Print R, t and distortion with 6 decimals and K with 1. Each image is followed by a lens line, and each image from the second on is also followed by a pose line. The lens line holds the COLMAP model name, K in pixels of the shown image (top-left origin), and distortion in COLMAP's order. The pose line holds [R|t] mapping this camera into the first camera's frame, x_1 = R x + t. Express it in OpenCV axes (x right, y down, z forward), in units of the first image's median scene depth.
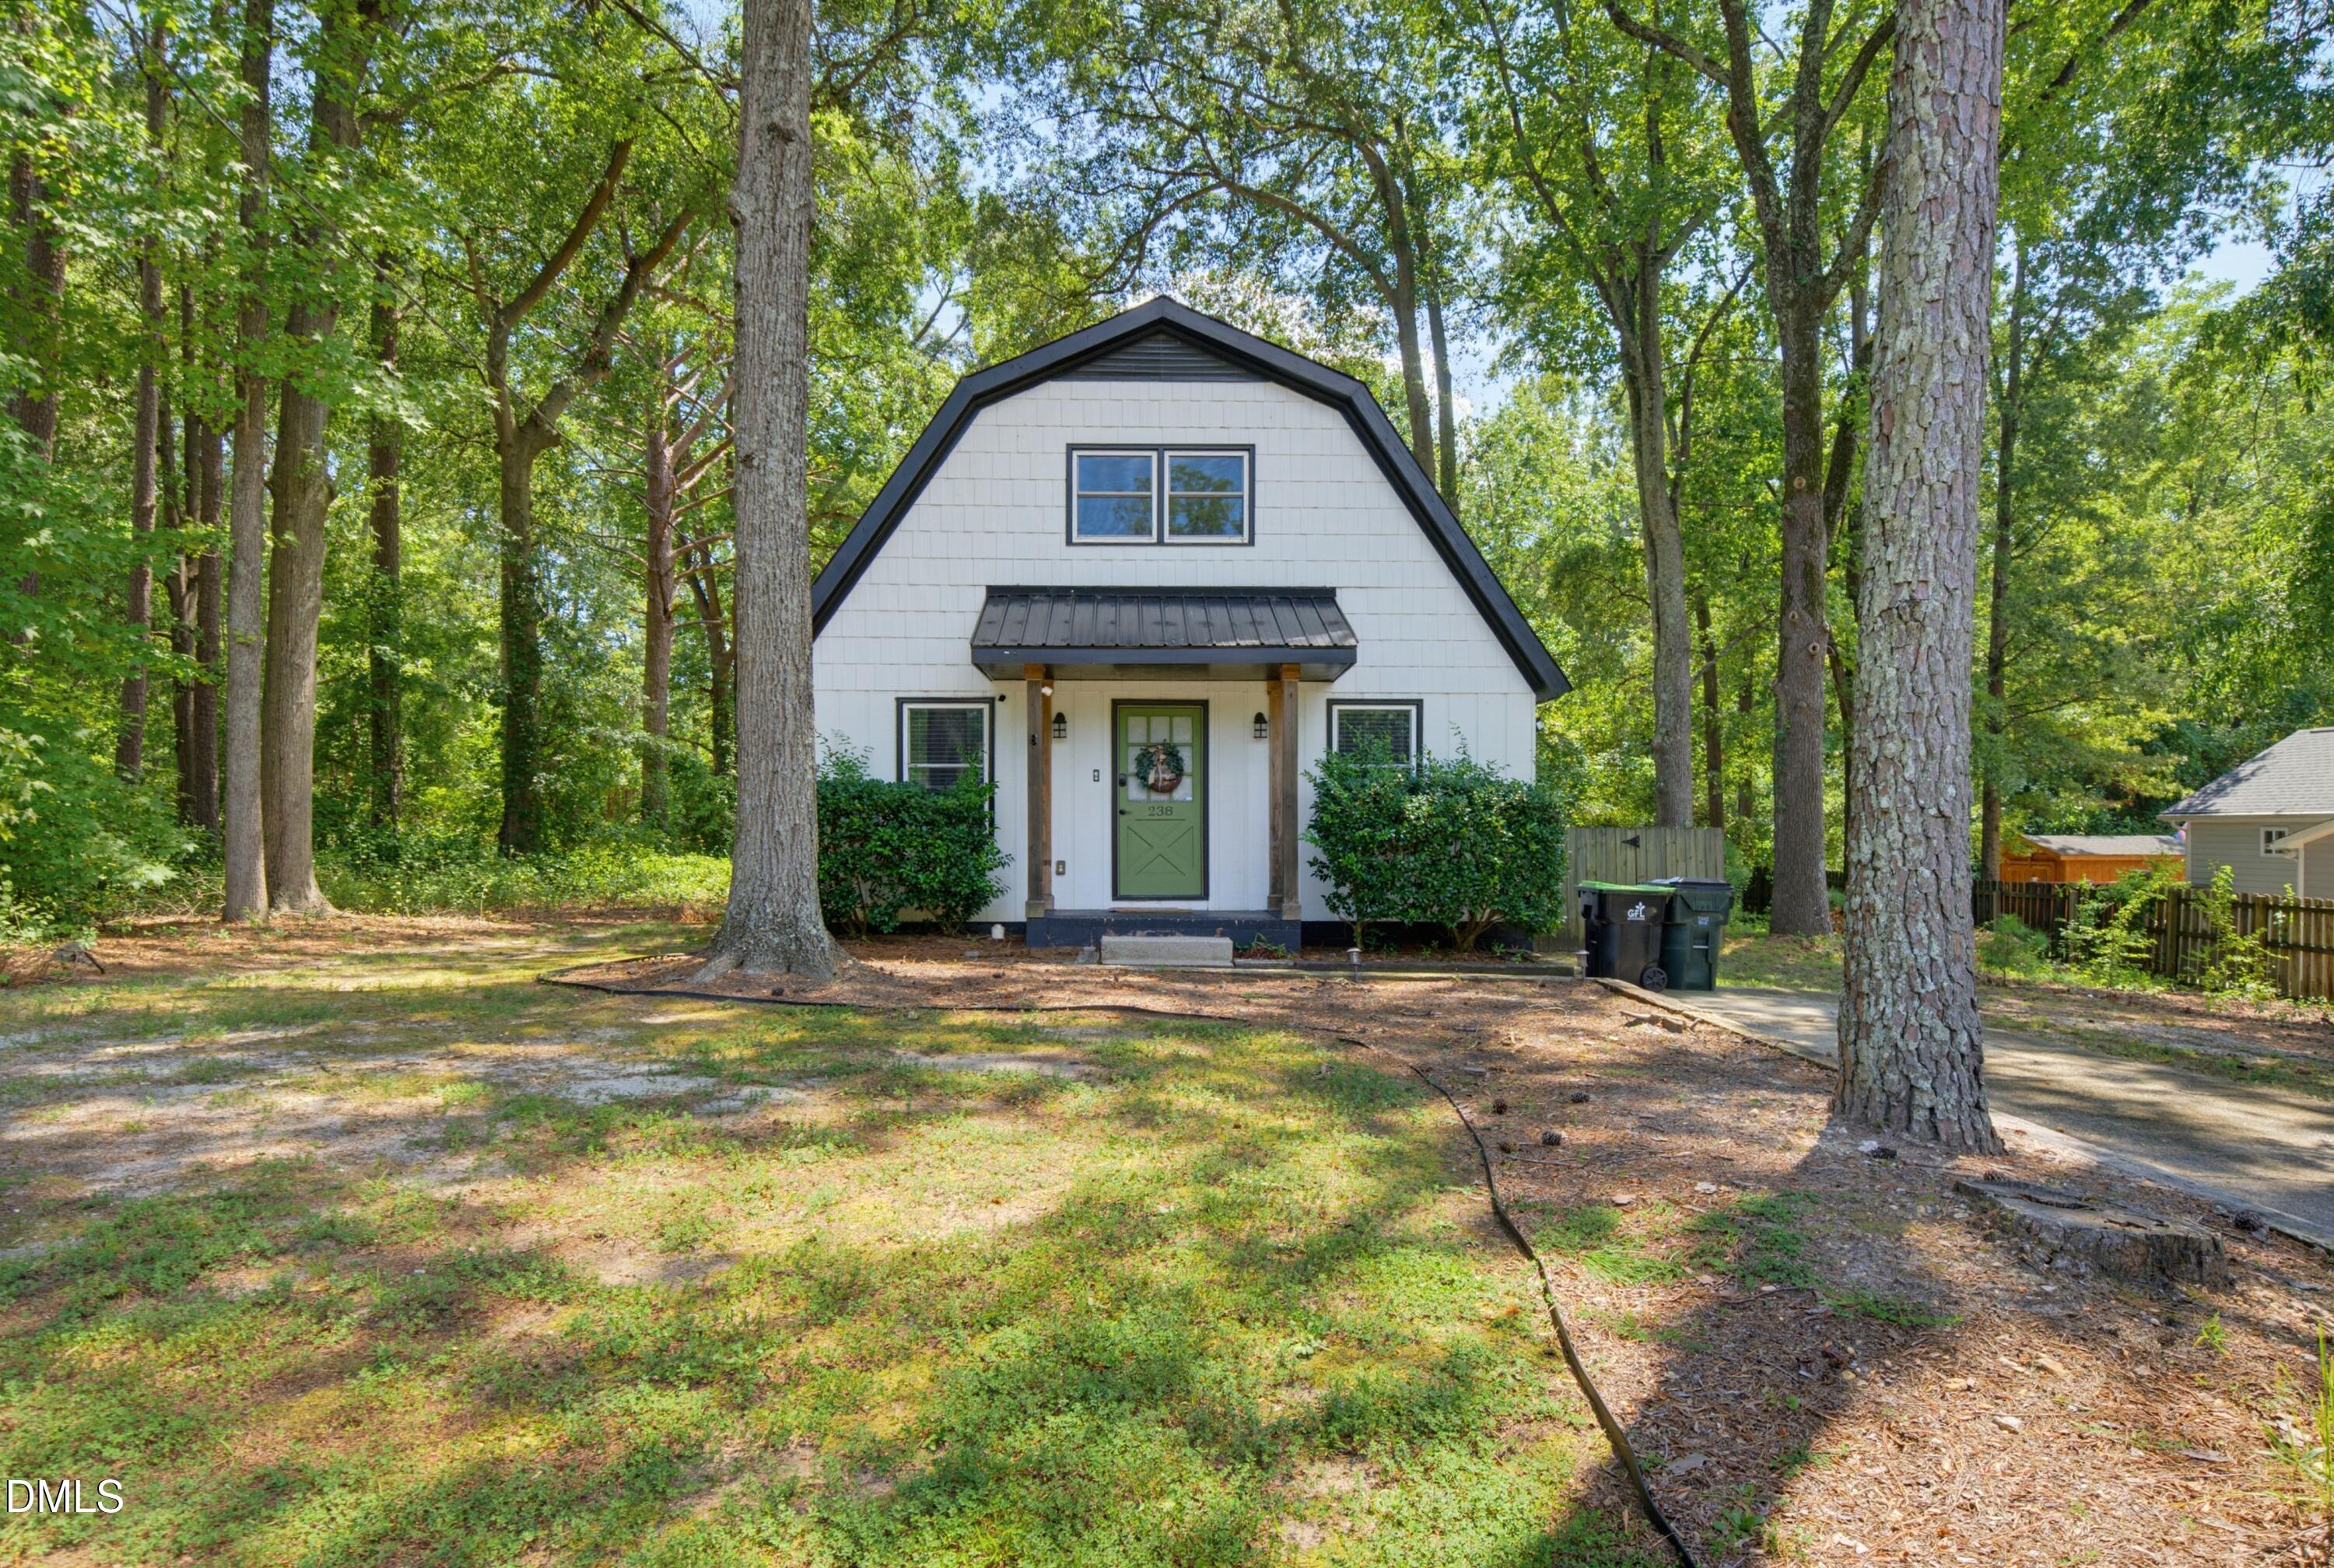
lens RADIAL K [[1209.0, 0, 1168.9], [0, 1209.0, 838.1], [0, 0, 1]] dist [0.010794, -0.015992]
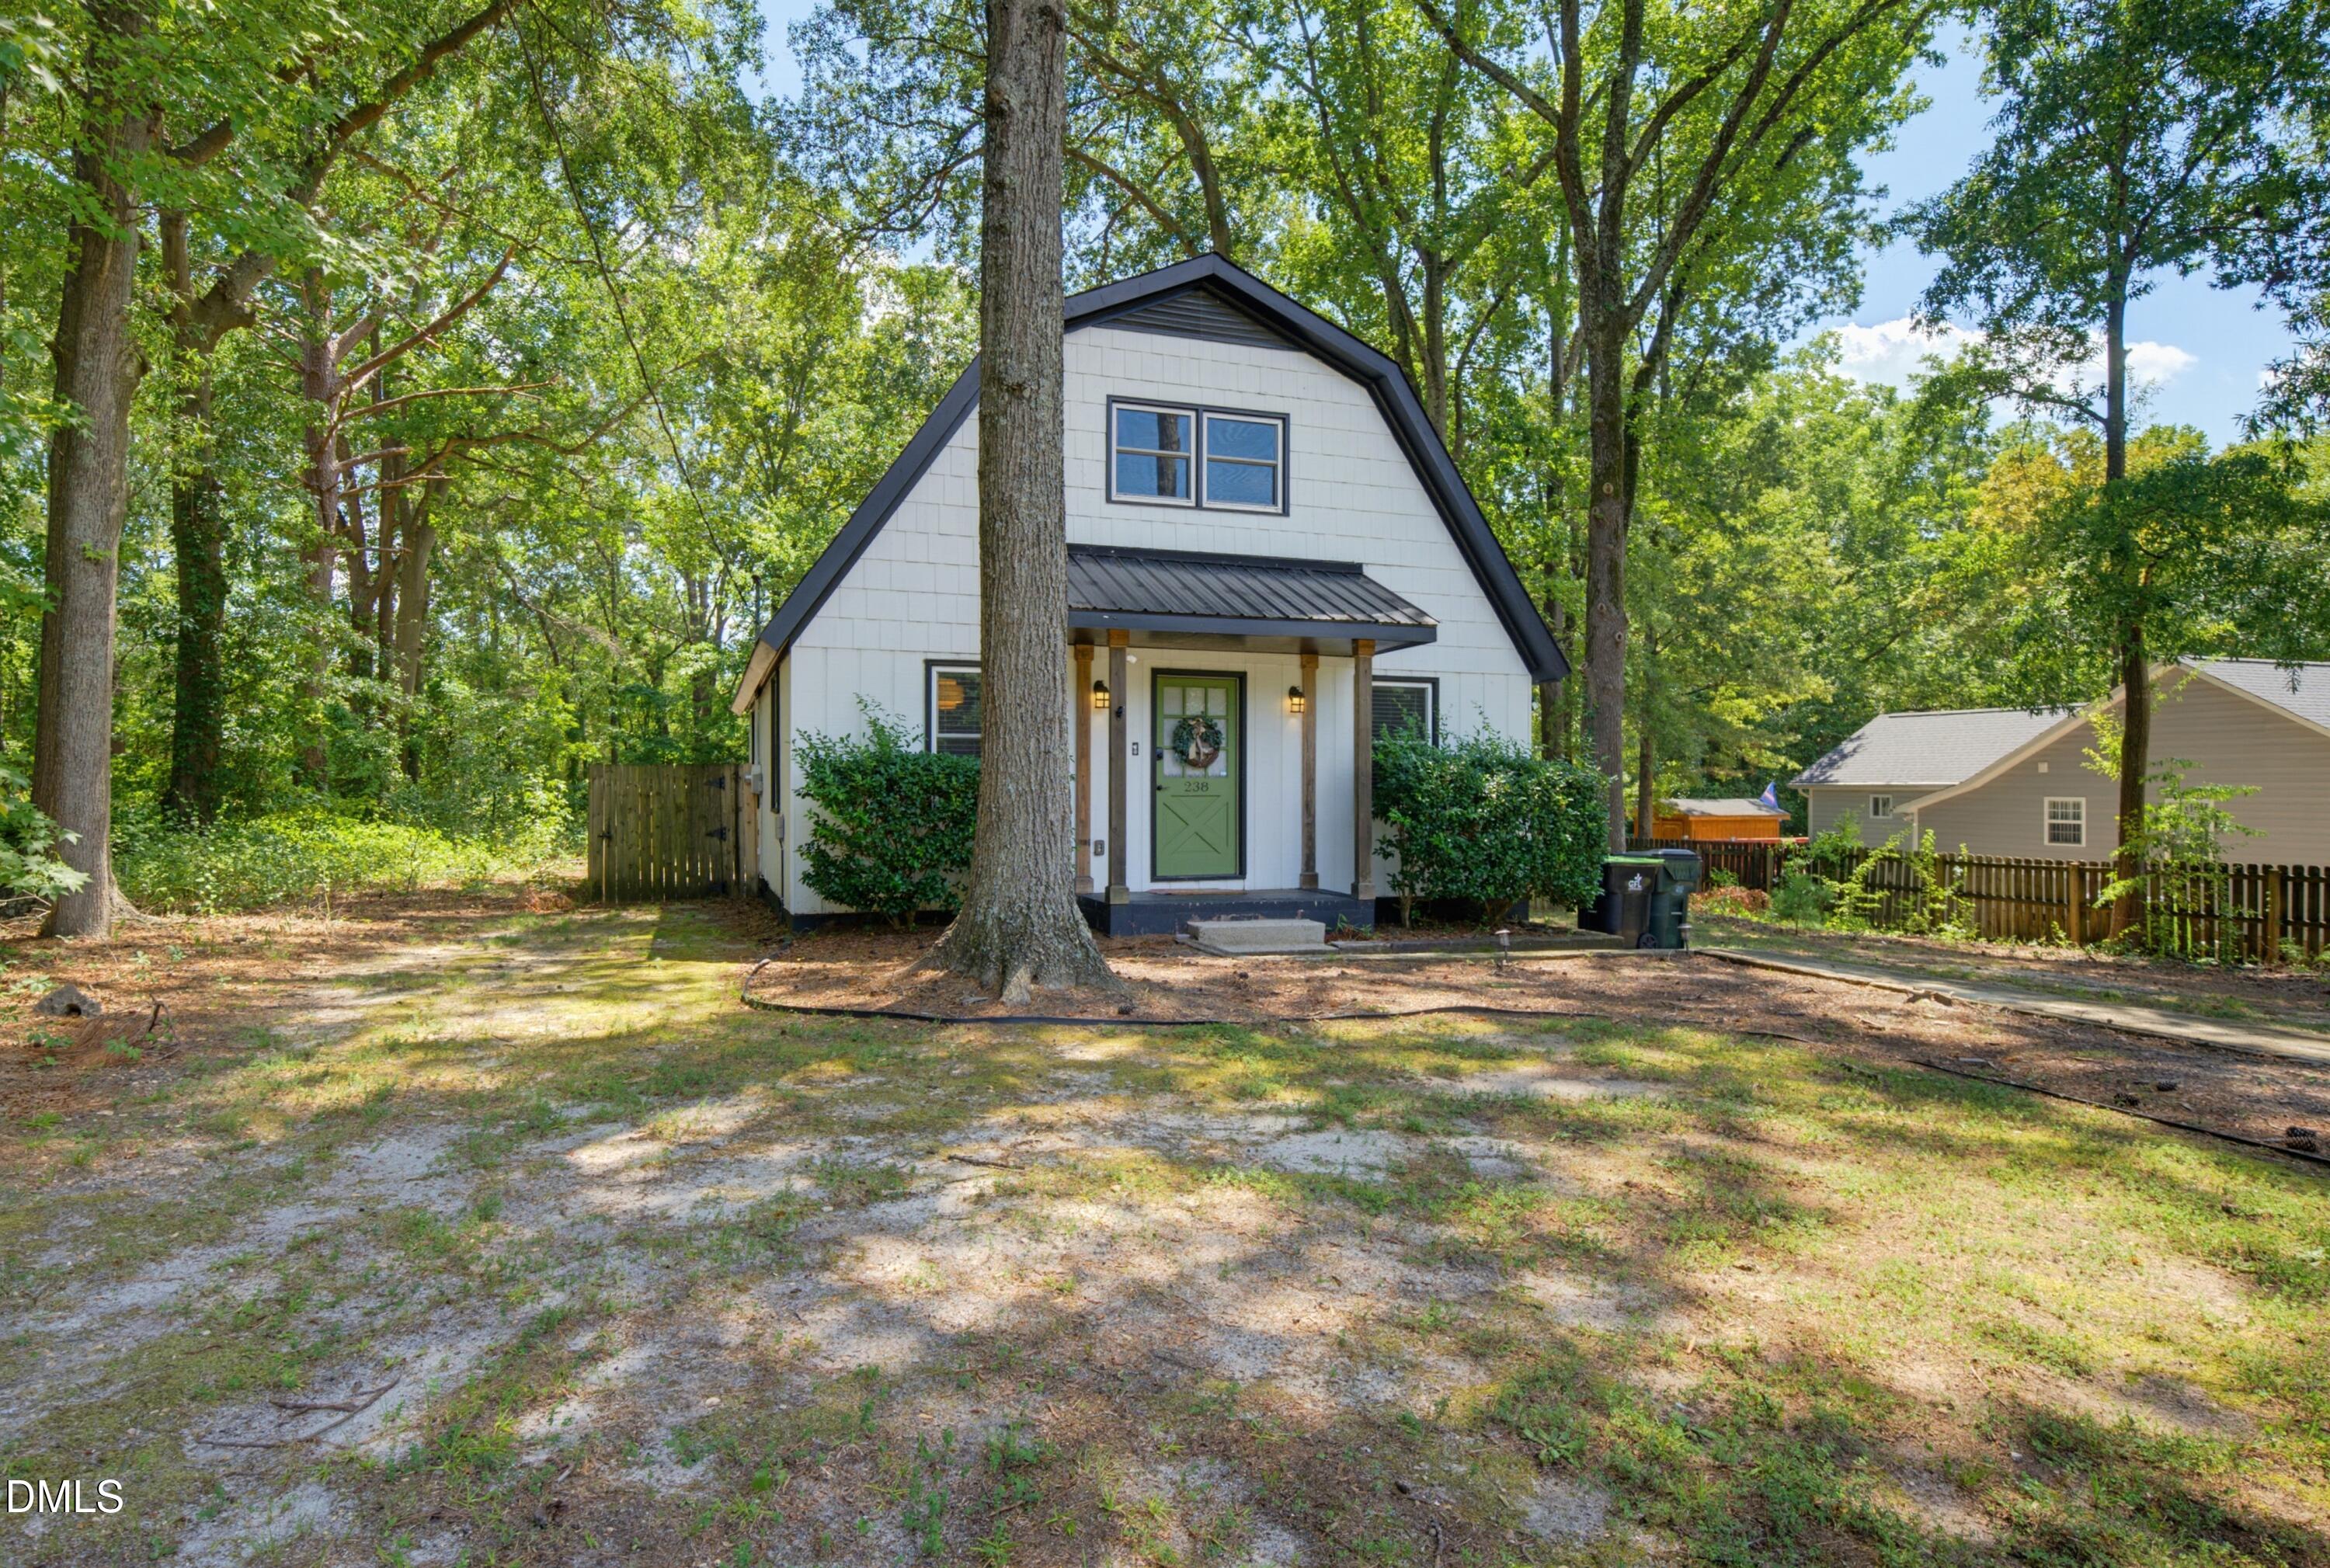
lens RADIAL K [[1205.6, 0, 1165.0], [0, 1205.6, 784.0], [0, 0, 1]] dist [-0.002710, -0.000413]
pose [[0.956146, 0.003524, 0.292870, -0.309506], [-0.000399, 0.999942, -0.010729, -0.014263], [-0.292891, 0.010142, 0.956092, 0.096797]]
